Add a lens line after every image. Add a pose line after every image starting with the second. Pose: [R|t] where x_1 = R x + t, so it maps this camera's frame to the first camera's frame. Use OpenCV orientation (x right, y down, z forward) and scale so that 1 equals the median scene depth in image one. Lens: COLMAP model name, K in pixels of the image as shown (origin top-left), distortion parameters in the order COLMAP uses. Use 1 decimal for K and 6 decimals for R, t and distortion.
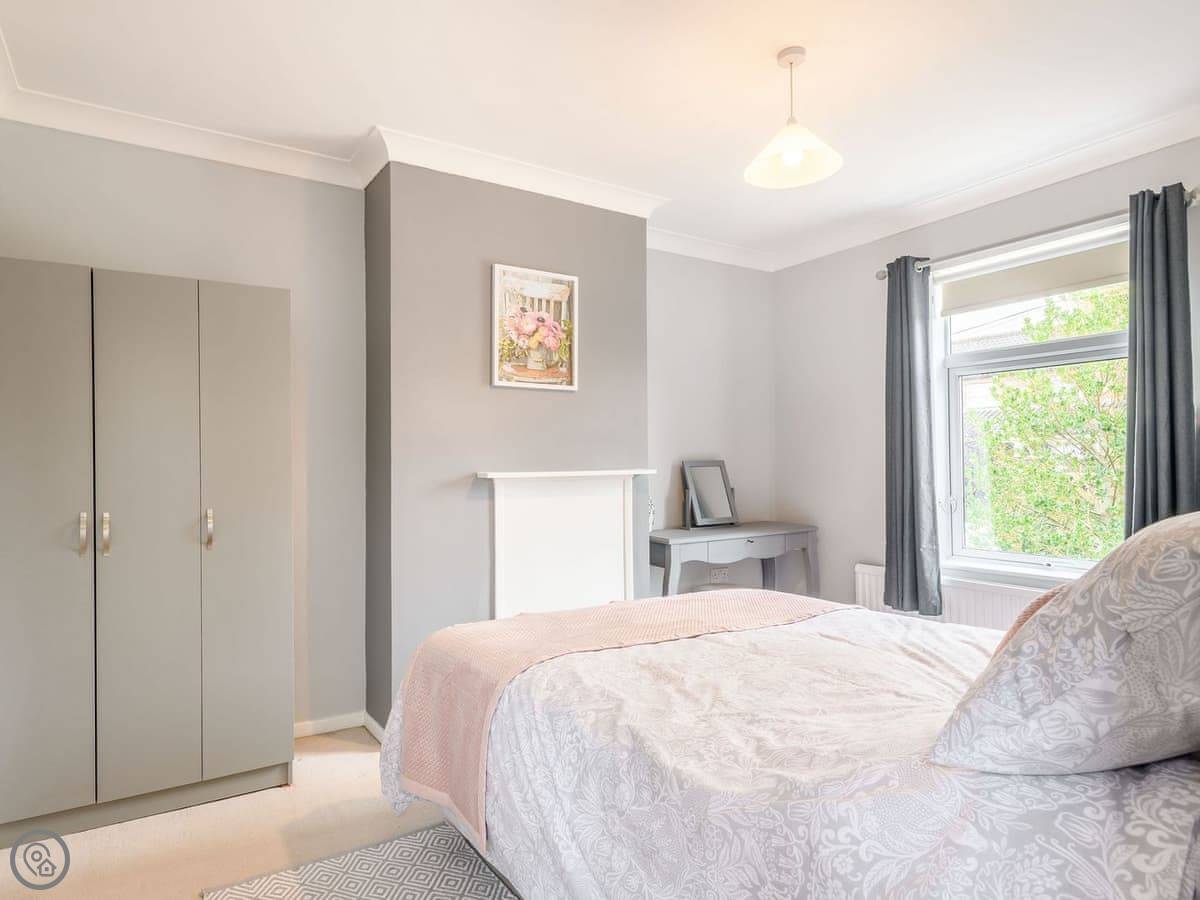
lens RADIAL K [[651.7, 0, 532.9], [0, 651.7, 453.1], [0, 0, 1]] dist [0.005460, -0.000582]
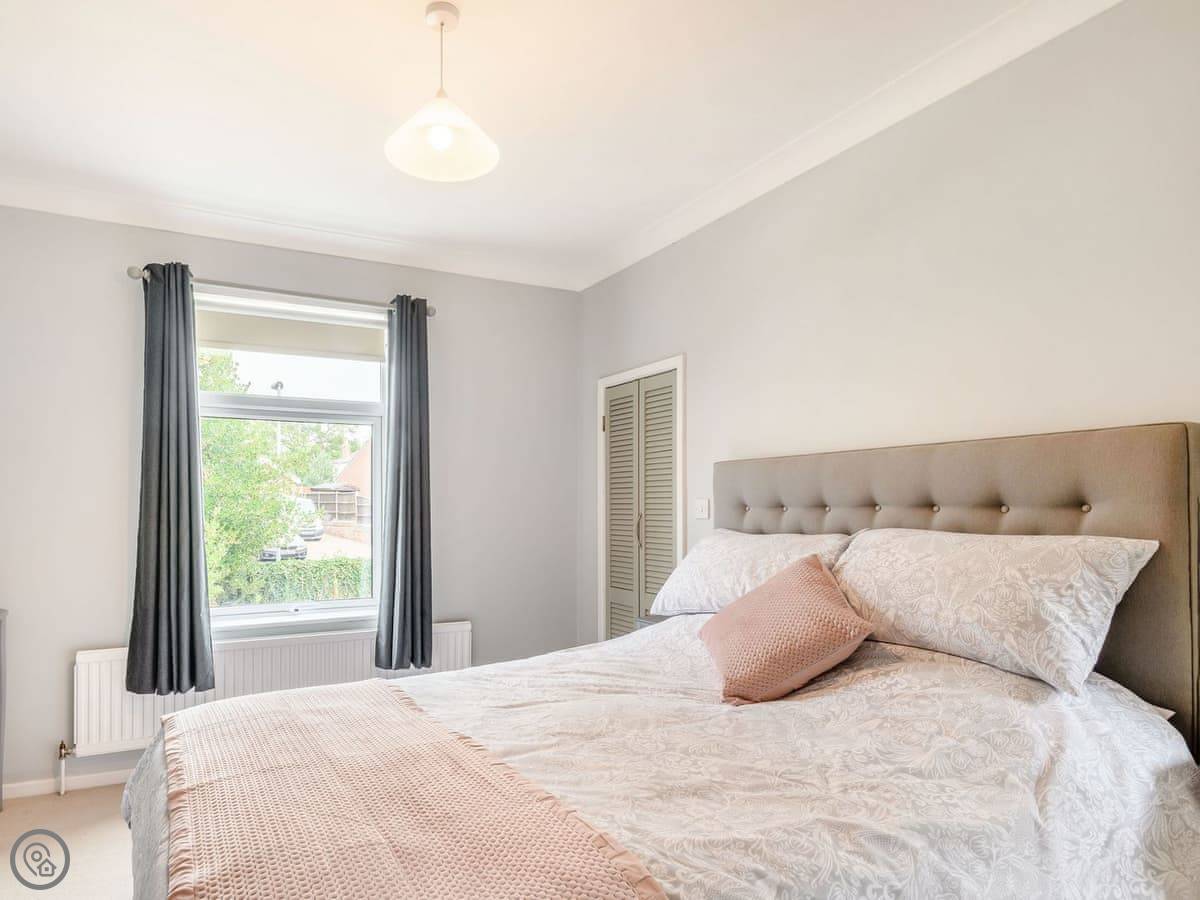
lens RADIAL K [[705.2, 0, 517.4], [0, 705.2, 507.0], [0, 0, 1]] dist [0.007451, 0.000126]
pose [[0.090625, 0.006732, 0.995862, -0.574817], [-0.011551, 0.999917, -0.005709, 0.013122], [-0.995818, -0.010986, 0.090695, 1.007694]]
